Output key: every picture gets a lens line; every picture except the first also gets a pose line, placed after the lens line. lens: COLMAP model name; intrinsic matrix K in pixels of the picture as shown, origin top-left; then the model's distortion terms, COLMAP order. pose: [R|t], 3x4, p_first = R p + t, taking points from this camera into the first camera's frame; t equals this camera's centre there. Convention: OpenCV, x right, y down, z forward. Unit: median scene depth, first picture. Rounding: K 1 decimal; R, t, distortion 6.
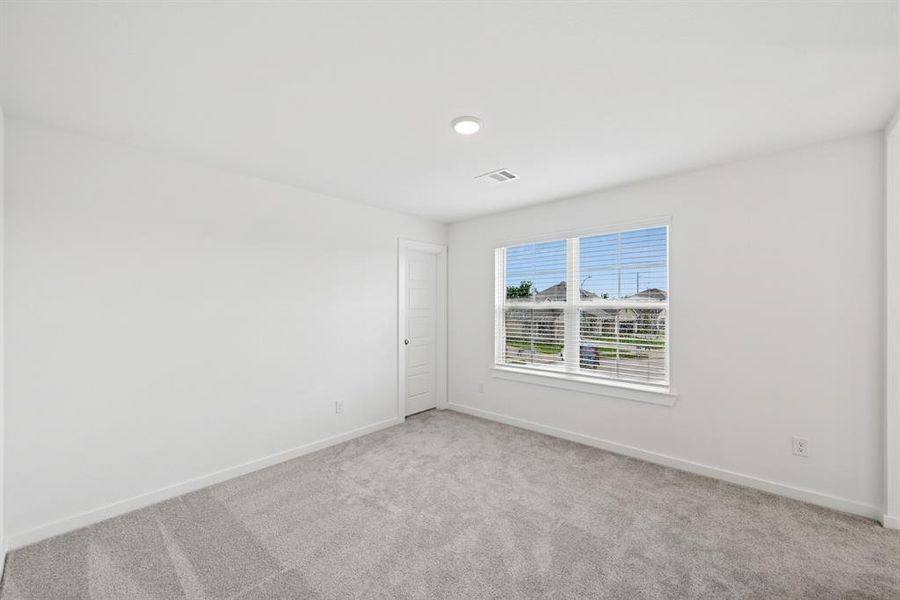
lens RADIAL K [[355.2, 0, 450.6], [0, 355.2, 303.5], [0, 0, 1]] dist [0.008307, -0.000324]
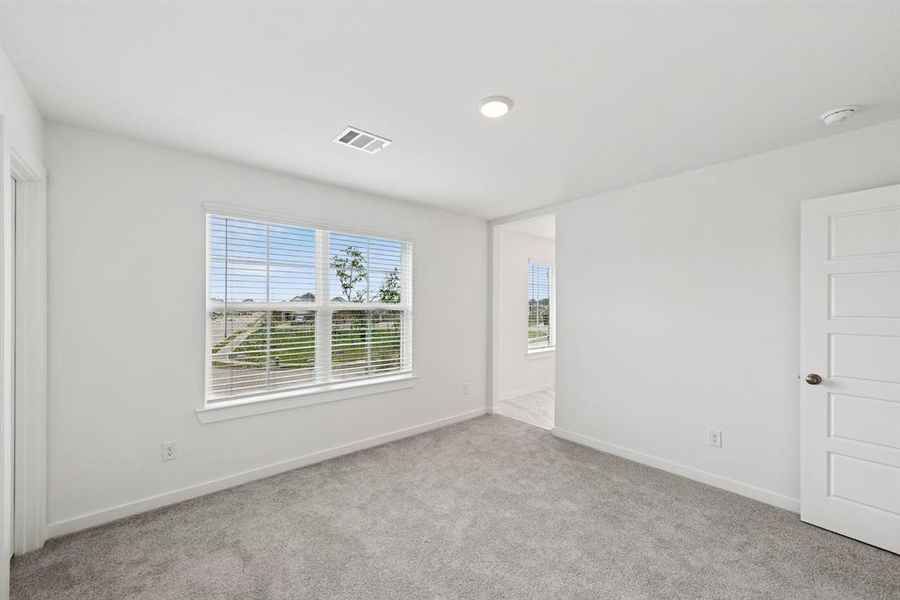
lens RADIAL K [[355.2, 0, 450.6], [0, 355.2, 303.5], [0, 0, 1]] dist [0.008307, -0.000324]
pose [[0.134869, 0.011244, 0.990800, -0.533107], [-0.003981, 0.999934, -0.010805, 0.004786], [-0.990856, -0.002487, 0.134904, 0.603846]]
